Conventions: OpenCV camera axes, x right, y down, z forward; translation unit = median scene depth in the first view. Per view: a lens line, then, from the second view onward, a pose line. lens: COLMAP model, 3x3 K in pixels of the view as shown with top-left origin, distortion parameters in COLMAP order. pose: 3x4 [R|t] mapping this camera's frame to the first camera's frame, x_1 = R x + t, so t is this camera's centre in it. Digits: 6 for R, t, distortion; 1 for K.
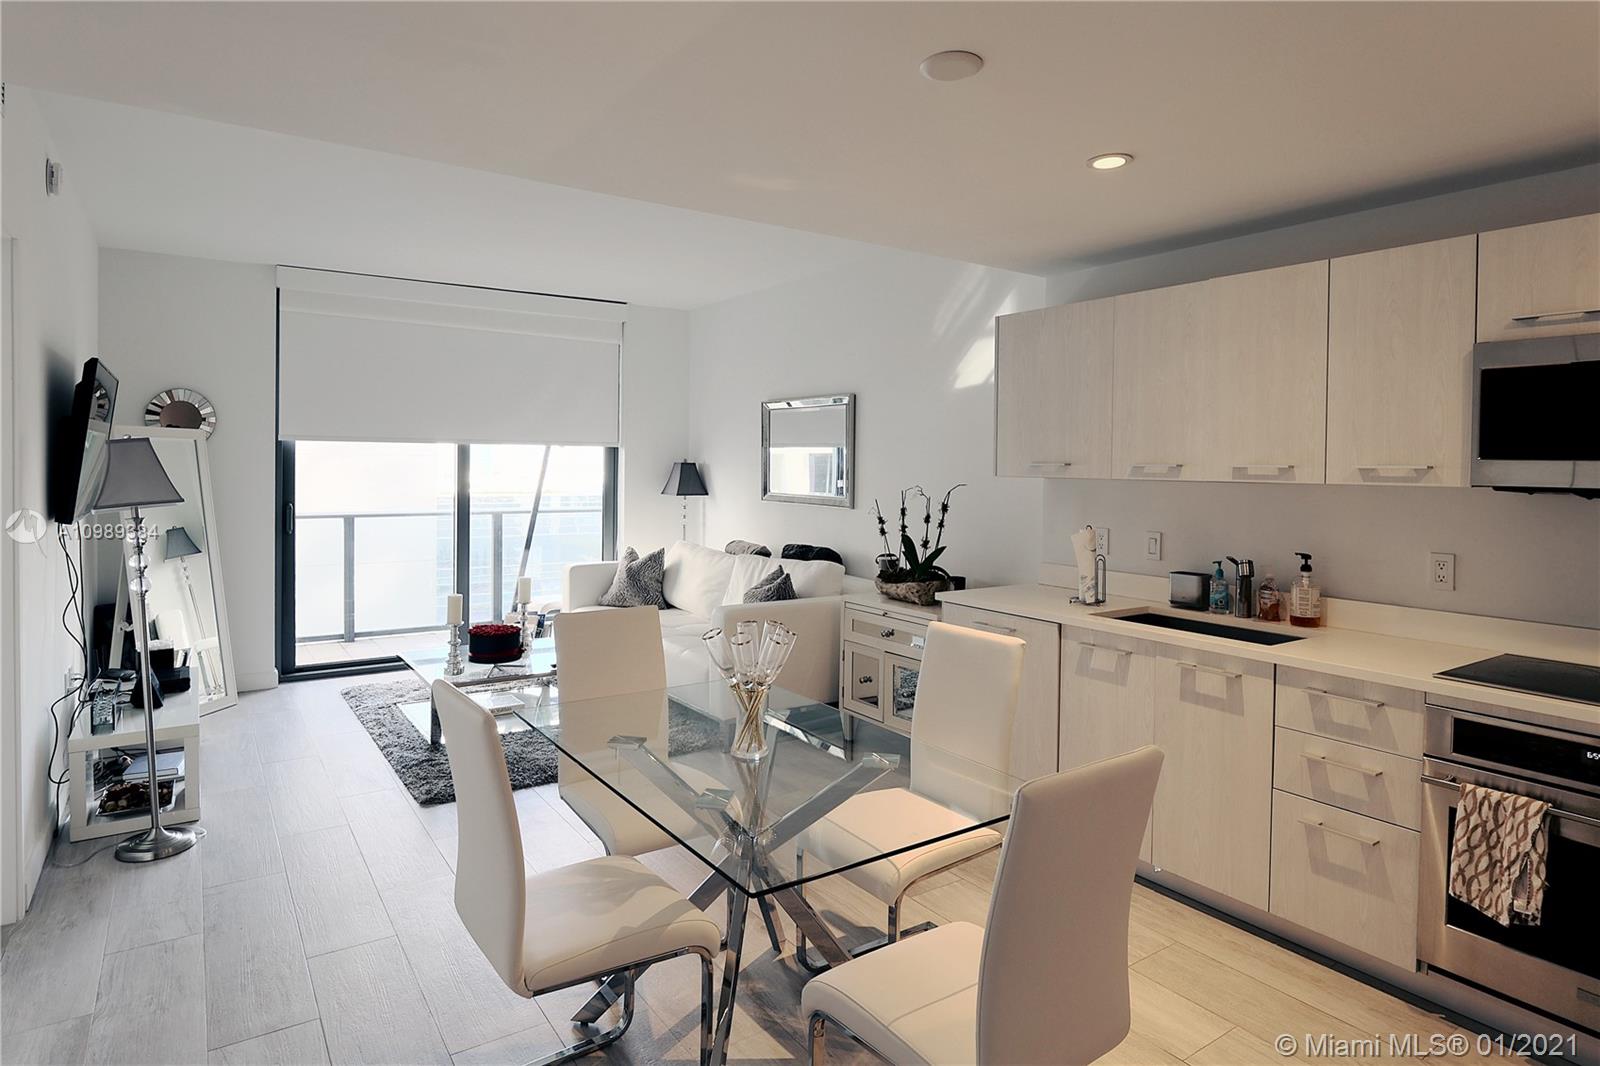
lens RADIAL K [[908.6, 0, 799.4], [0, 908.6, 486.0], [0, 0, 1]] dist [-0.003551, -0.000190]
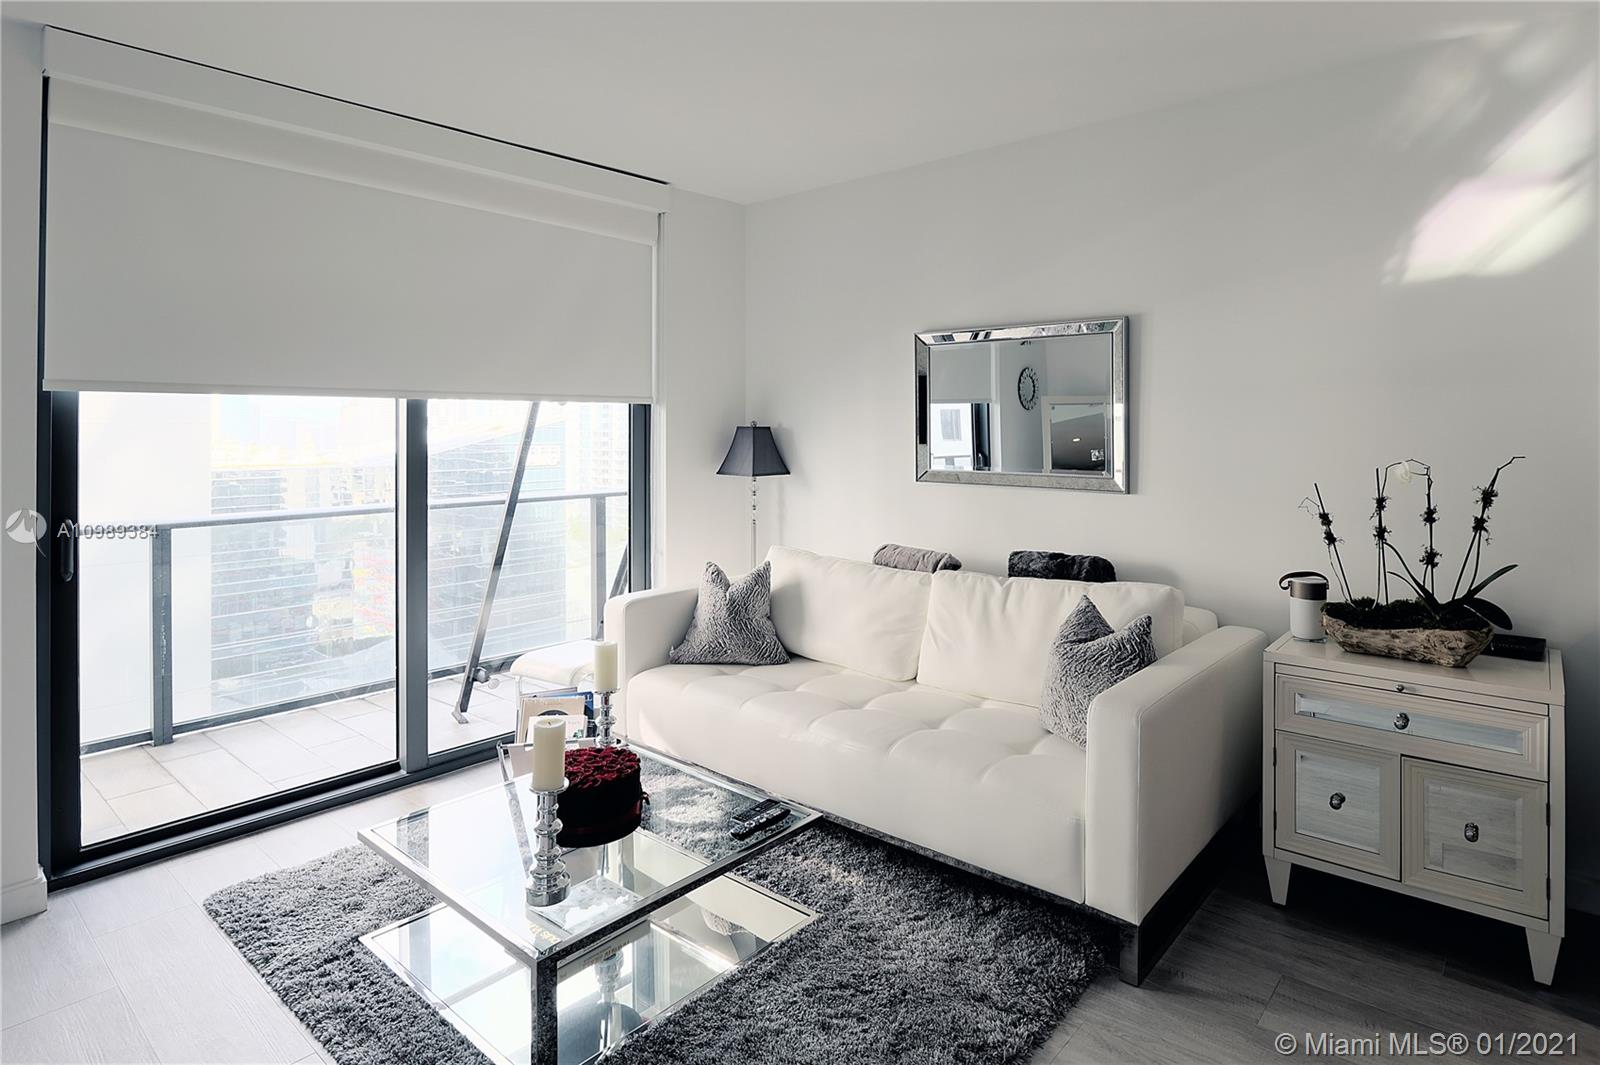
lens RADIAL K [[837.3, 0, 803.2], [0, 837.3, 430.2], [0, 0, 1]] dist [0.001246, -0.016309]
pose [[0.960845, -0.012904, 0.276785, -0.288945], [0.018939, 0.999637, -0.019142, -0.011567], [-0.276437, 0.023635, 0.960741, 0.436931]]
